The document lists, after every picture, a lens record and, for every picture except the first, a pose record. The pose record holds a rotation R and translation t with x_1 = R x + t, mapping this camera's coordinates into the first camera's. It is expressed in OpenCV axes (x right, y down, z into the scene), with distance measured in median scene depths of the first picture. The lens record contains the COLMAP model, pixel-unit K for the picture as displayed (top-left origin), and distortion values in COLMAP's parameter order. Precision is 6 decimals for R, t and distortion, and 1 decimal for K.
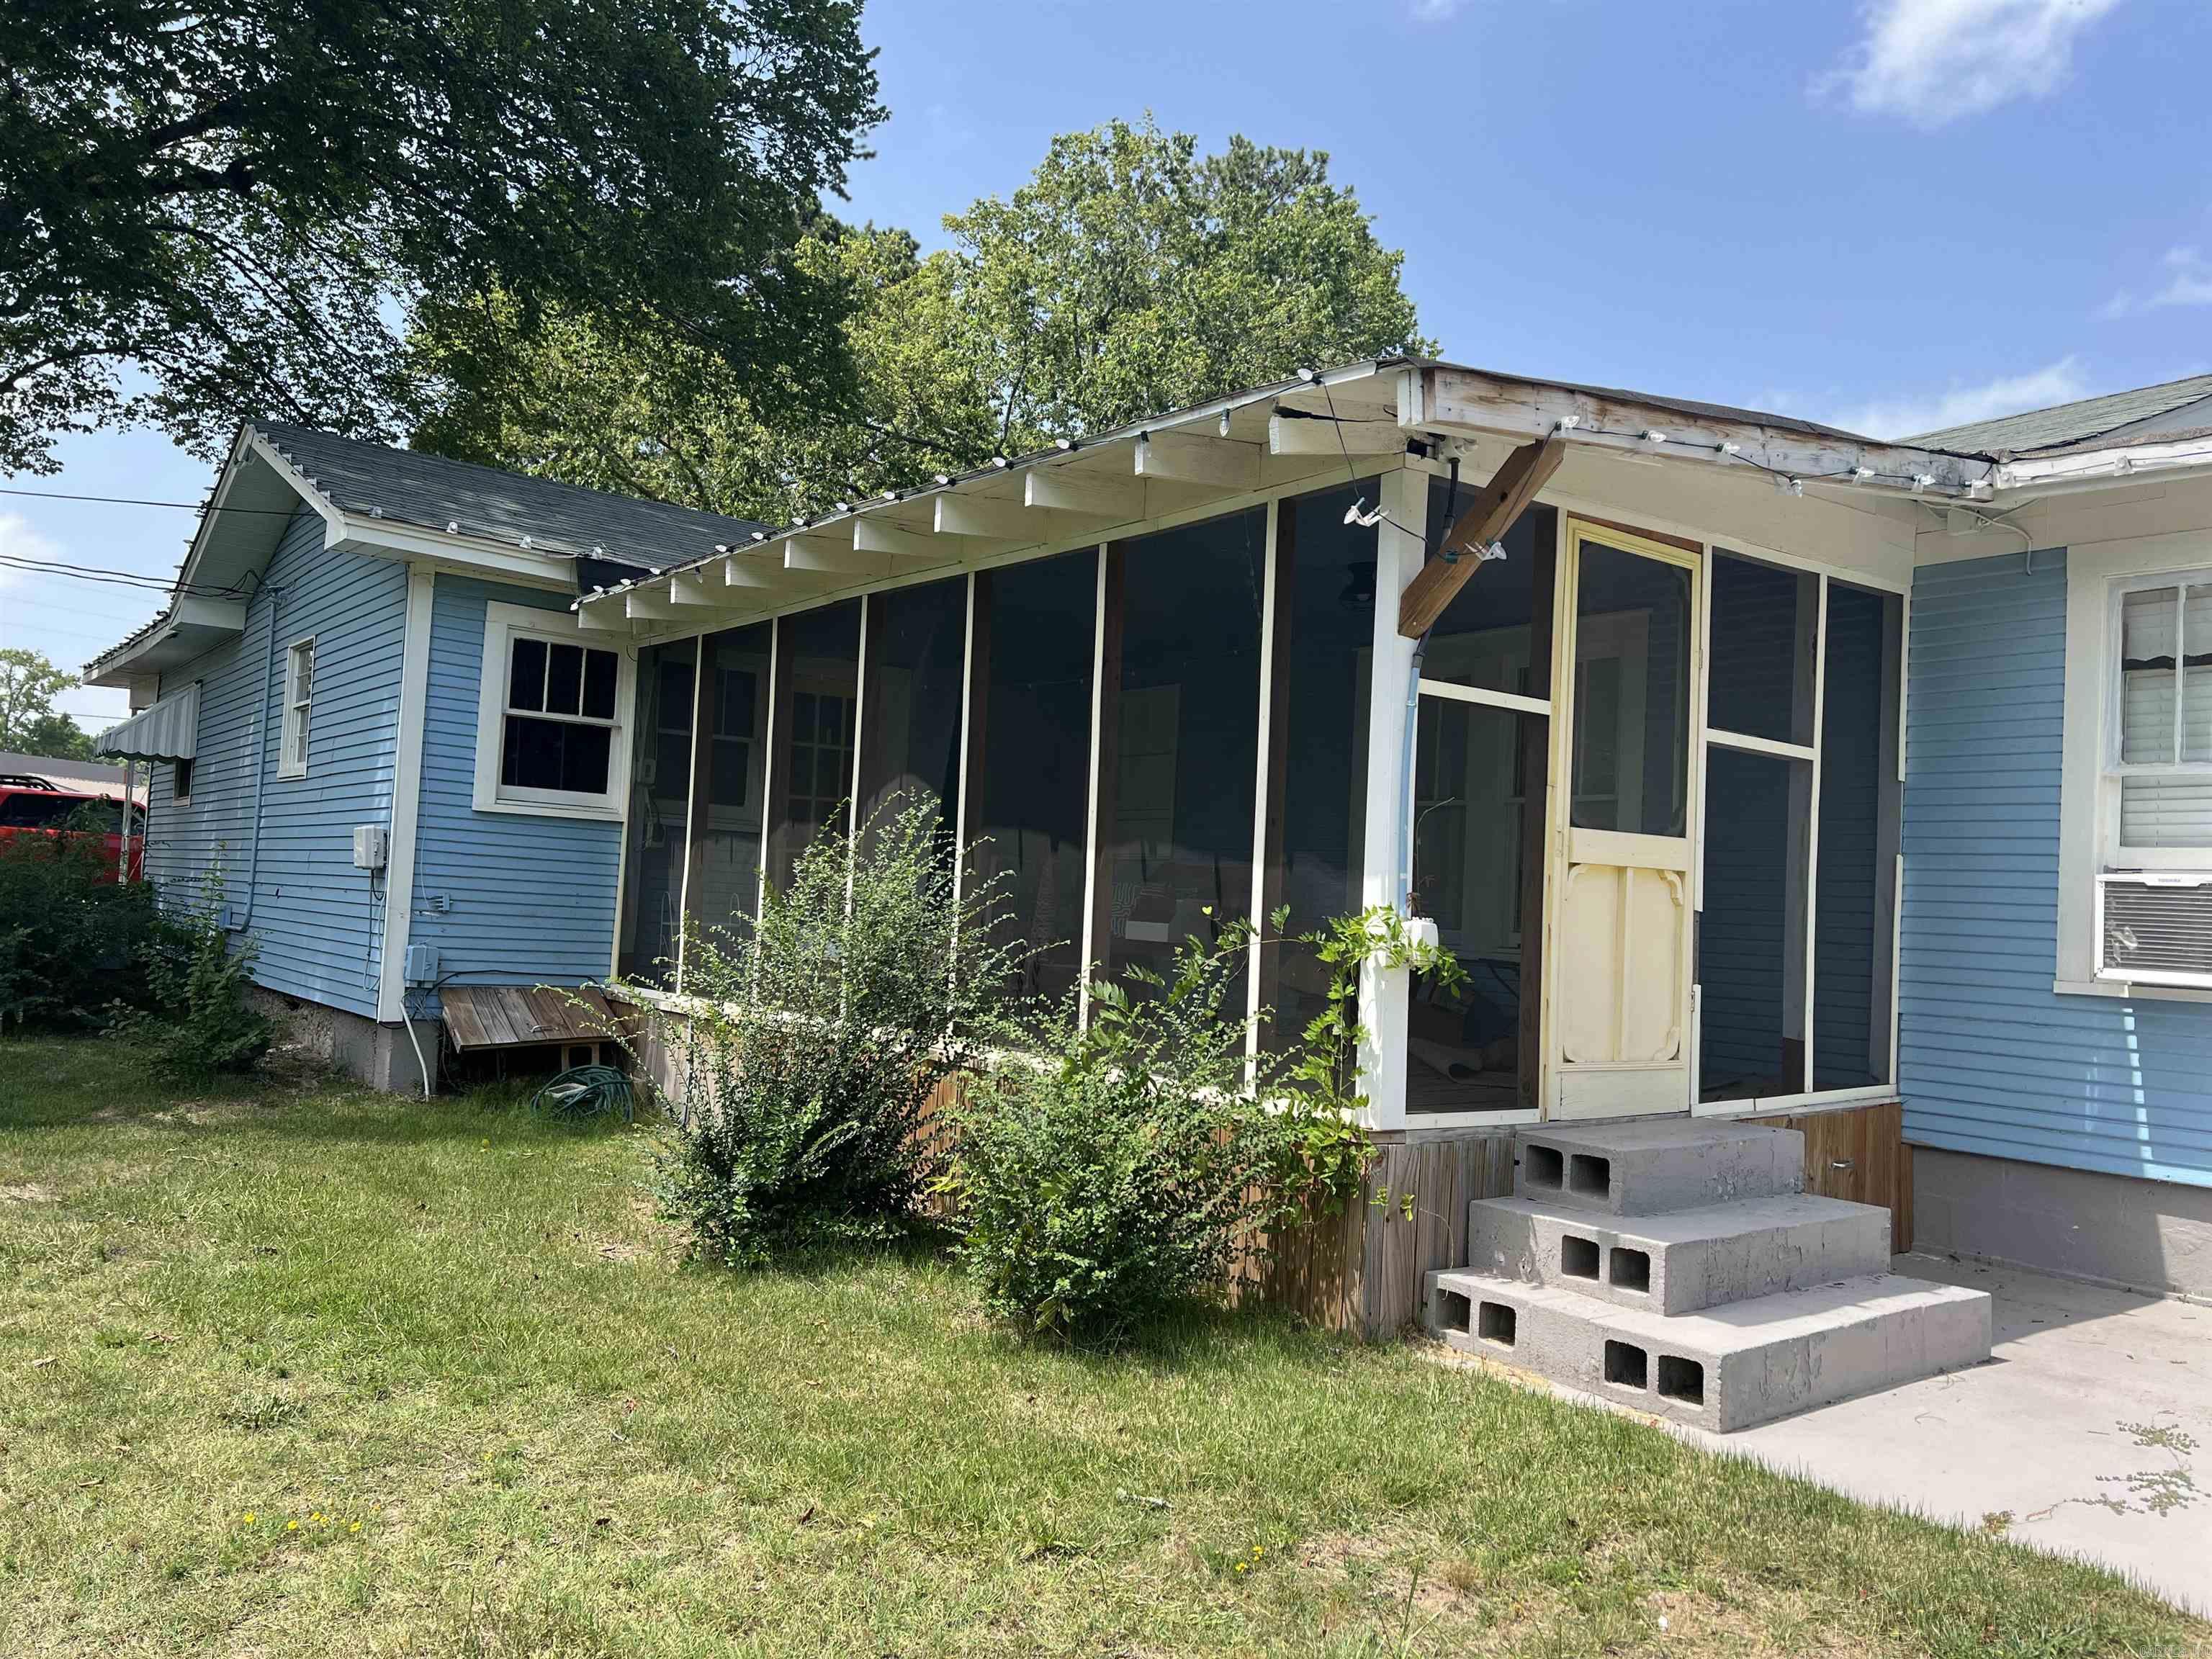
lens RADIAL K [[1637.7, 0, 1109.7], [0, 1637.7, 819.8], [0, 0, 1]] dist [0.008826, -0.012132]
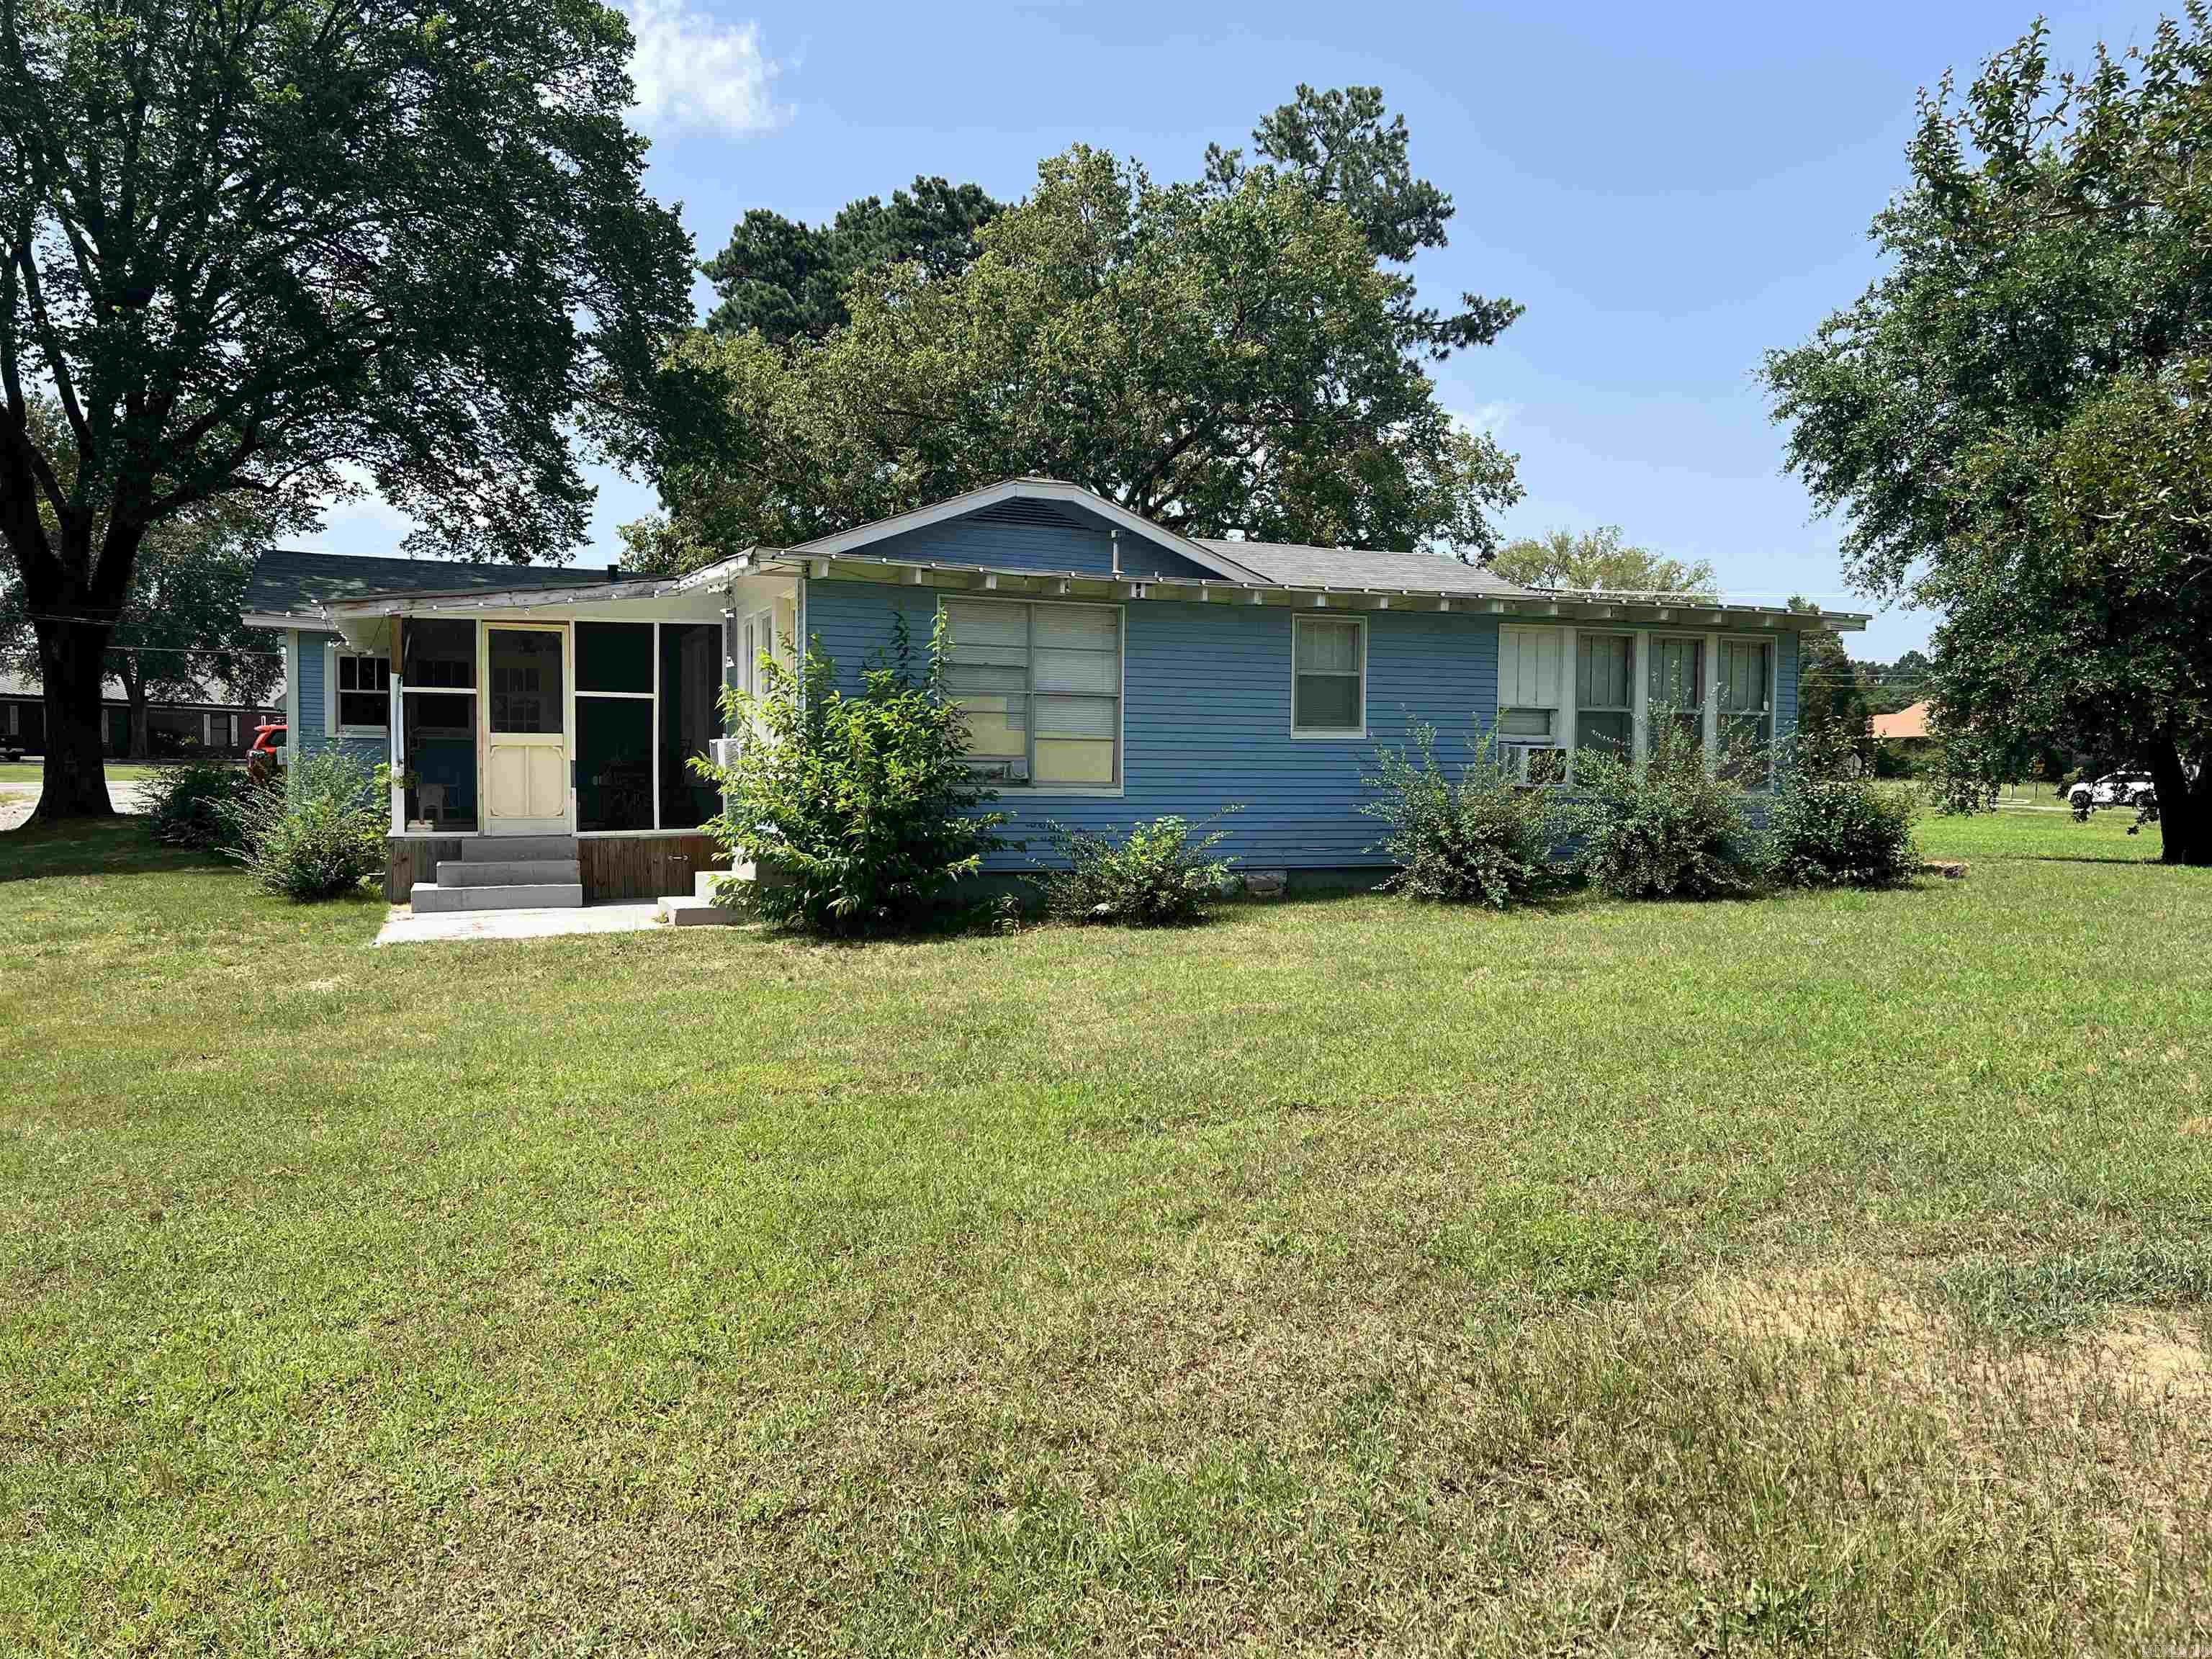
lens RADIAL K [[1637.7, 0, 1102.9], [0, 1637.7, 839.0], [0, 0, 1]] dist [0.008826, -0.012132]
pose [[0.960973, -0.028569, -0.275162, 1.840197], [0.052042, 0.995564, 0.078385, 0.018292], [0.271702, -0.089646, 0.958197, -1.279535]]
